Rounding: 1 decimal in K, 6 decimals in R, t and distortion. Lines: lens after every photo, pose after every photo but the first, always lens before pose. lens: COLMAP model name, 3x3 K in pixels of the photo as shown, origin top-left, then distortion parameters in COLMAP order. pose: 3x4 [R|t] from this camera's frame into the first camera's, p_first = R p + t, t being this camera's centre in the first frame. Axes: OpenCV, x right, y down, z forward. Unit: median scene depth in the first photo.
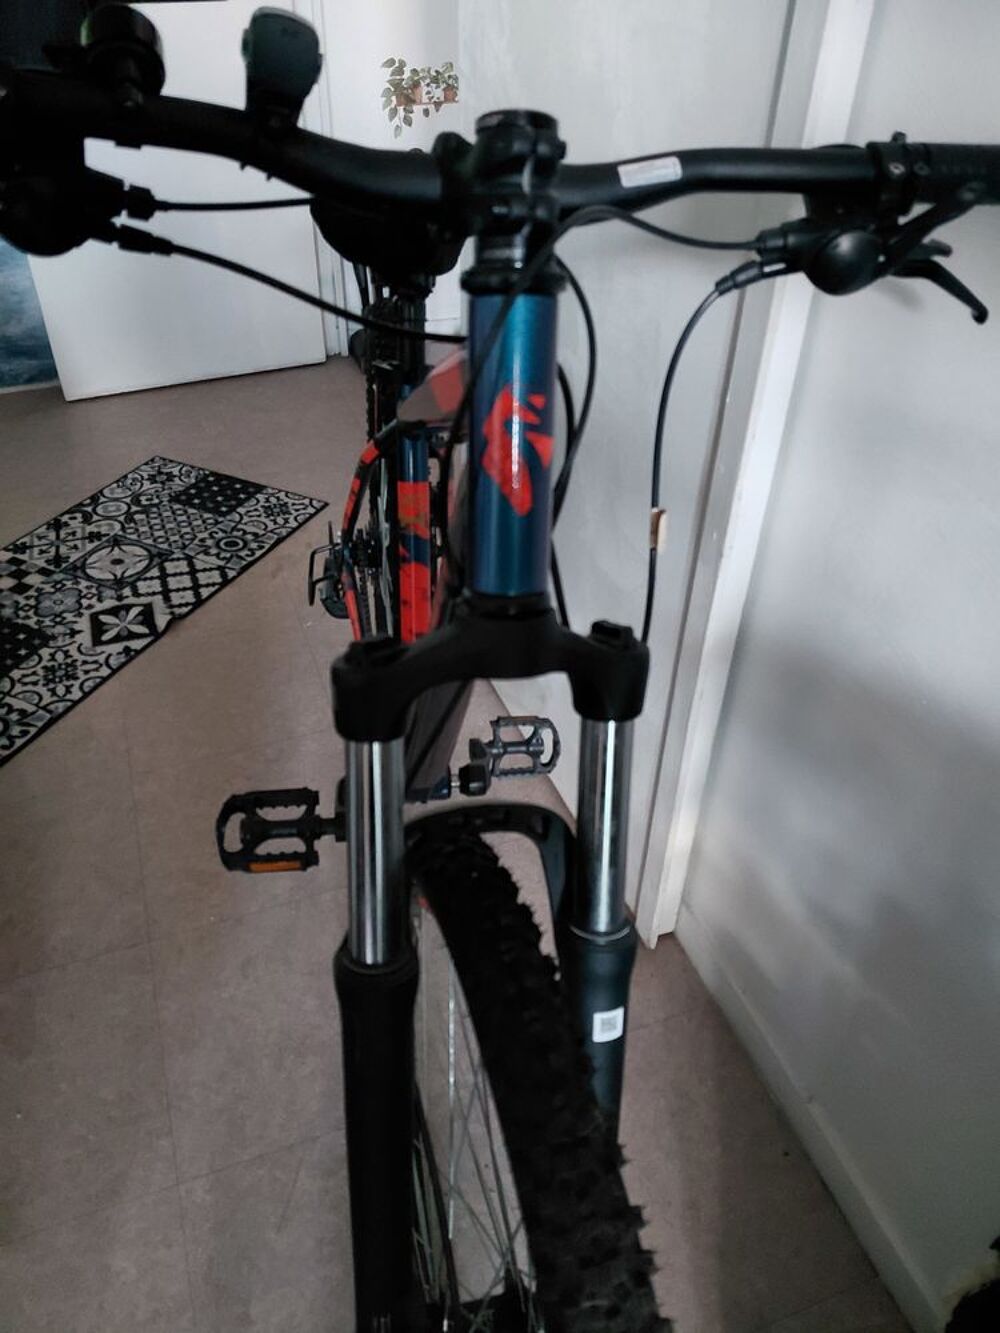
lens RADIAL K [[978.9, 0, 544.4], [0, 978.9, 660.3], [0, 0, 1]] dist [-0.003647, -0.047844]
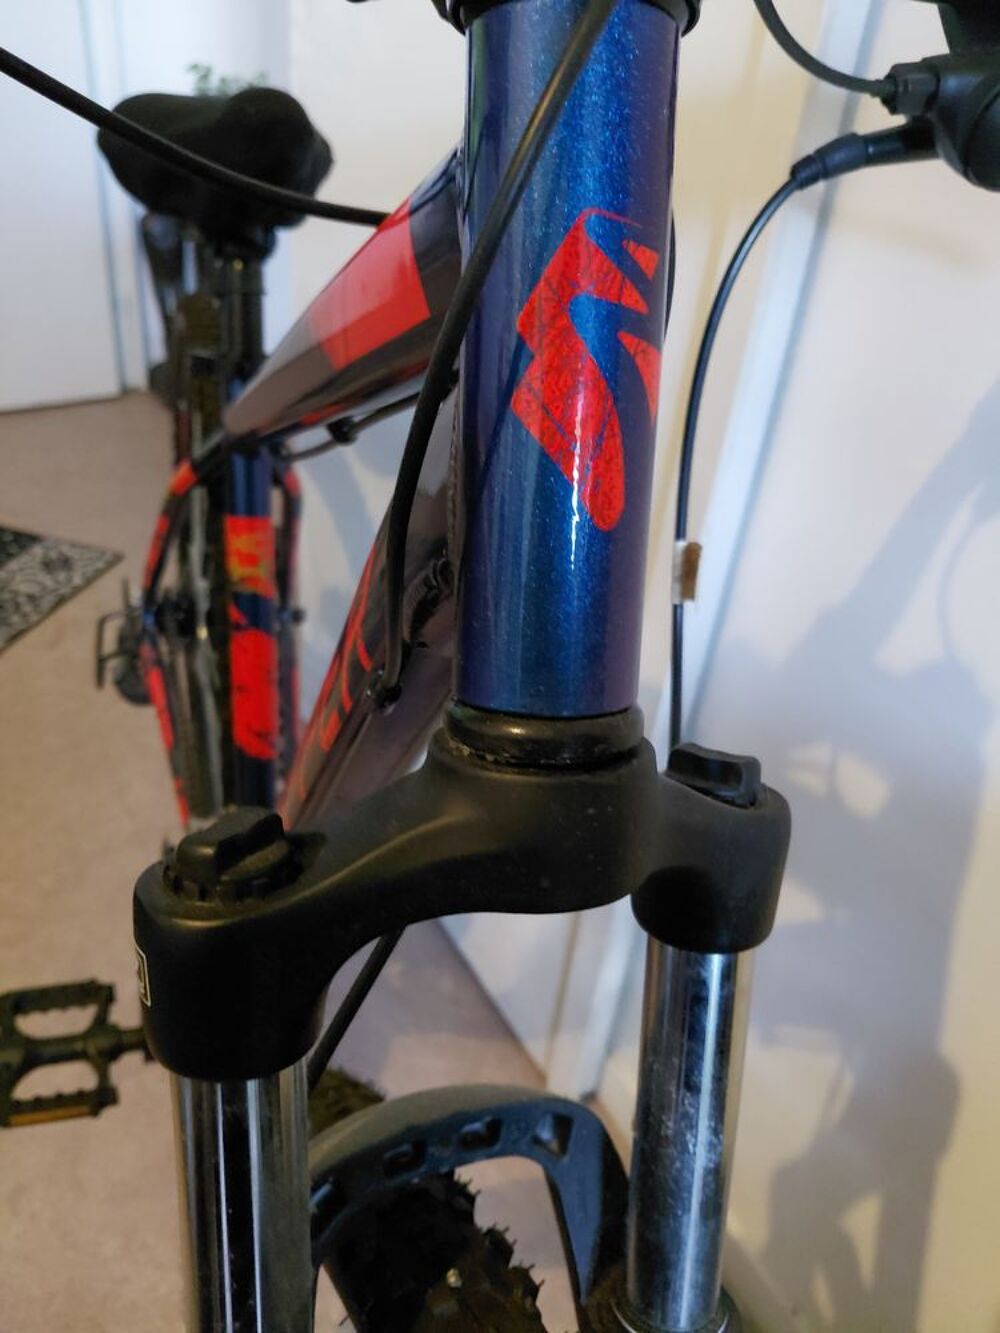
lens RADIAL K [[978.9, 0, 544.4], [0, 978.9, 660.3], [0, 0, 1]] dist [-0.003647, -0.047844]
pose [[0.981881, -0.032646, 0.186664, -0.060243], [0.042486, 0.997897, -0.048963, -0.036688], [-0.184673, 0.056007, 0.981203, 0.282359]]
